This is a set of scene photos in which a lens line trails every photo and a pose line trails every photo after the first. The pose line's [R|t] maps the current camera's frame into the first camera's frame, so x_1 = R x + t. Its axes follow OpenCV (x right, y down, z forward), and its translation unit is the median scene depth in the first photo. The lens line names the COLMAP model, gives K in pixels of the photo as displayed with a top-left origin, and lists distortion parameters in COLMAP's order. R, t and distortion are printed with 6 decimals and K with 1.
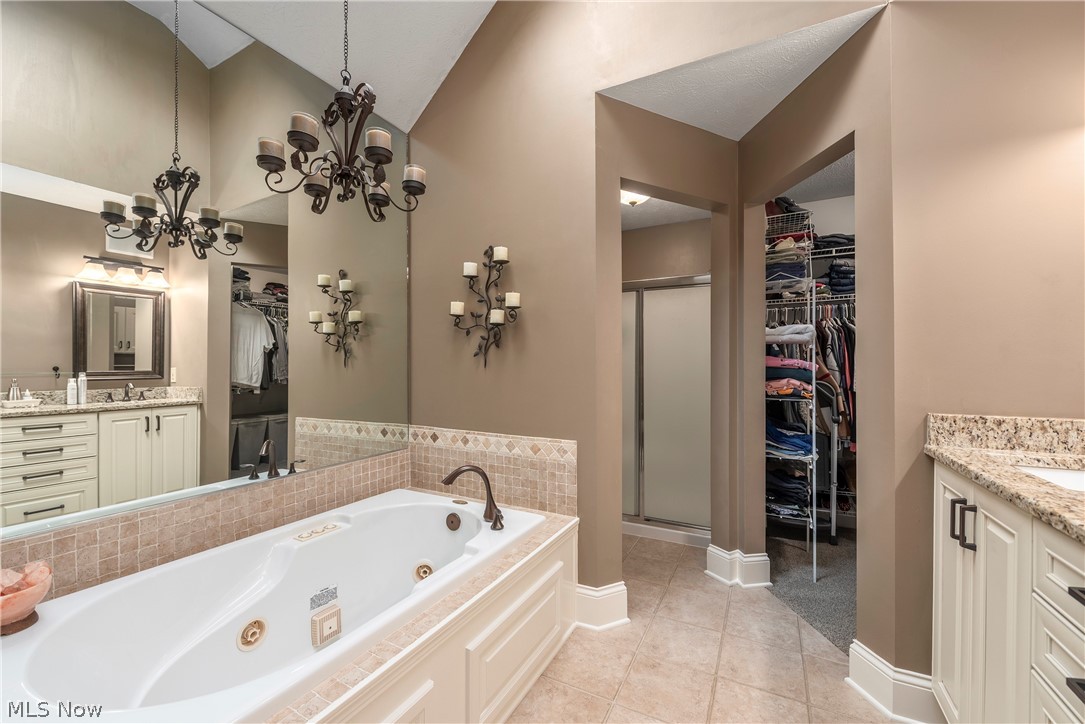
lens RADIAL K [[433.9, 0, 546.8], [0, 433.9, 367.8], [0, 0, 1]] dist [0.006114, -0.002727]
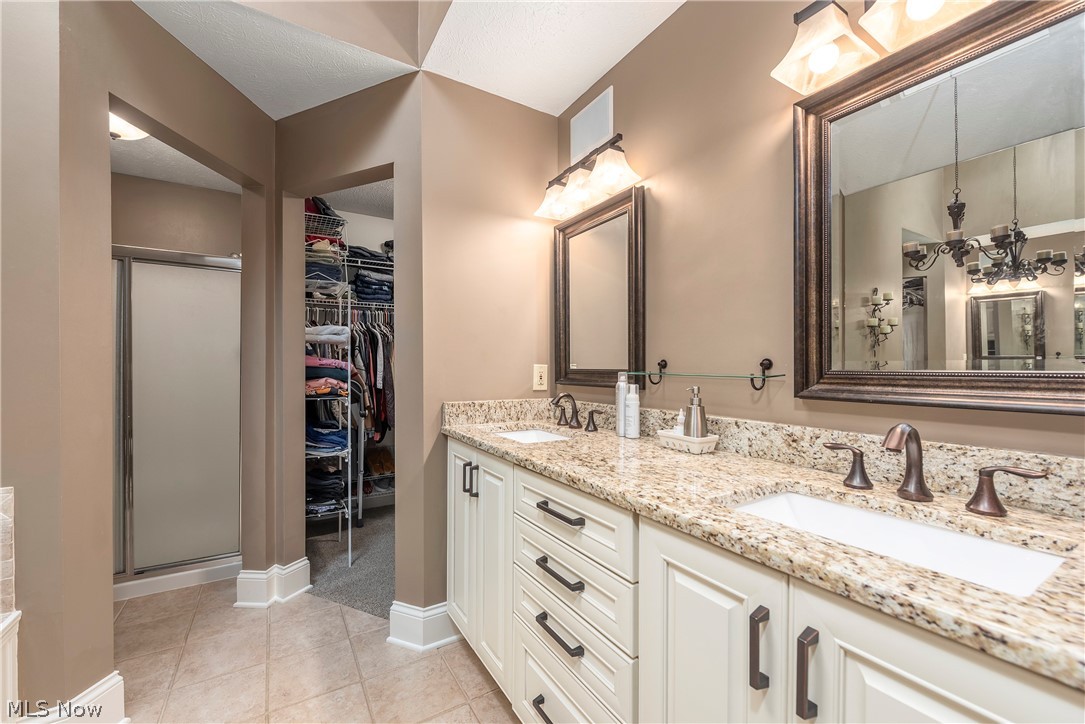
lens RADIAL K [[433.9, 0, 536.5], [0, 433.9, 369.0], [0, 0, 1]] dist [0.006114, -0.002727]
pose [[0.529422, -0.002250, 0.848356, -0.048993], [-0.001099, 0.999994, 0.003338, 0.000095], [-0.848358, -0.002699, 0.529416, 0.042355]]
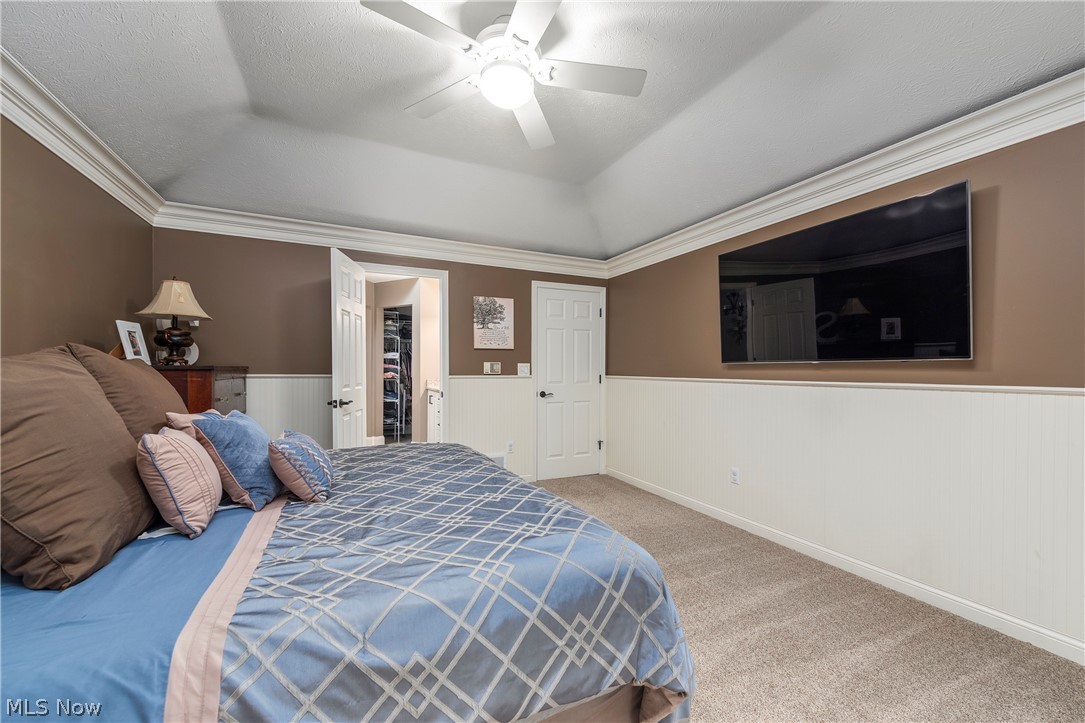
lens RADIAL K [[433.9, 0, 545.8], [0, 433.9, 366.0], [0, 0, 1]] dist [0.006114, -0.002727]
pose [[0.604529, 0.009260, 0.796530, -1.022233], [-0.001630, 0.999945, -0.010388, 0.013016], [-0.796582, 0.004981, 0.604510, -1.413889]]
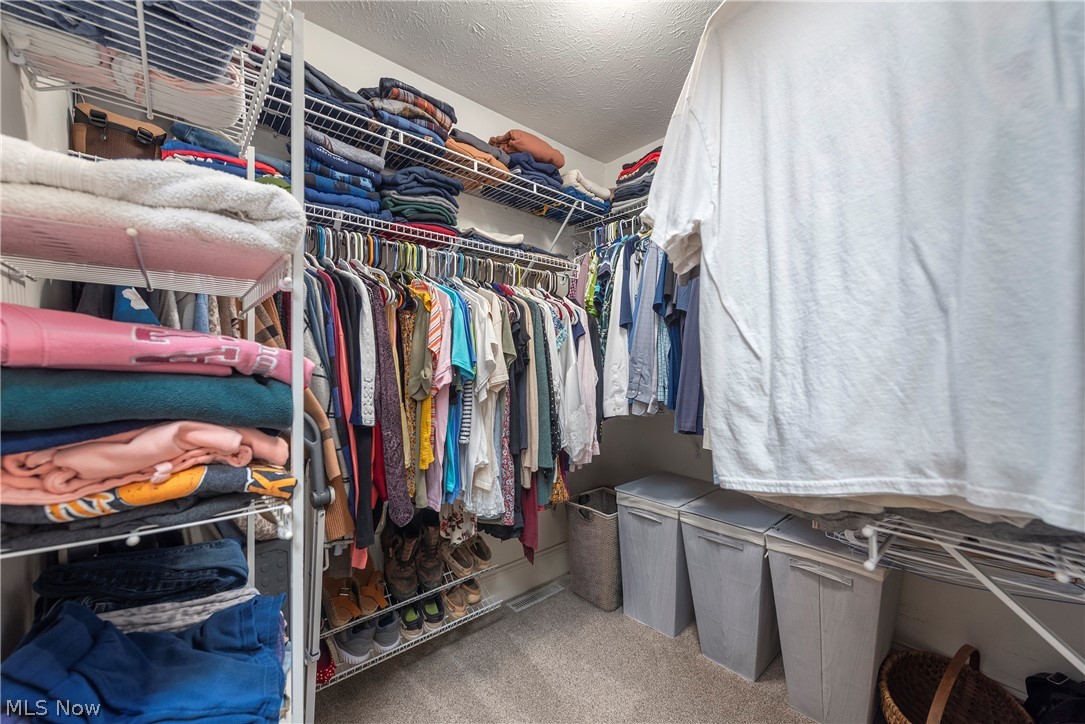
lens RADIAL K [[433.9, 0, 544.8], [0, 433.9, 367.0], [0, 0, 1]] dist [0.006114, -0.002727]
pose [[0.371012, -0.002254, 0.928625, 0.436097], [0.004710, 0.999989, 0.000545, -0.001211], [-0.928616, 0.004171, 0.371018, 0.775741]]
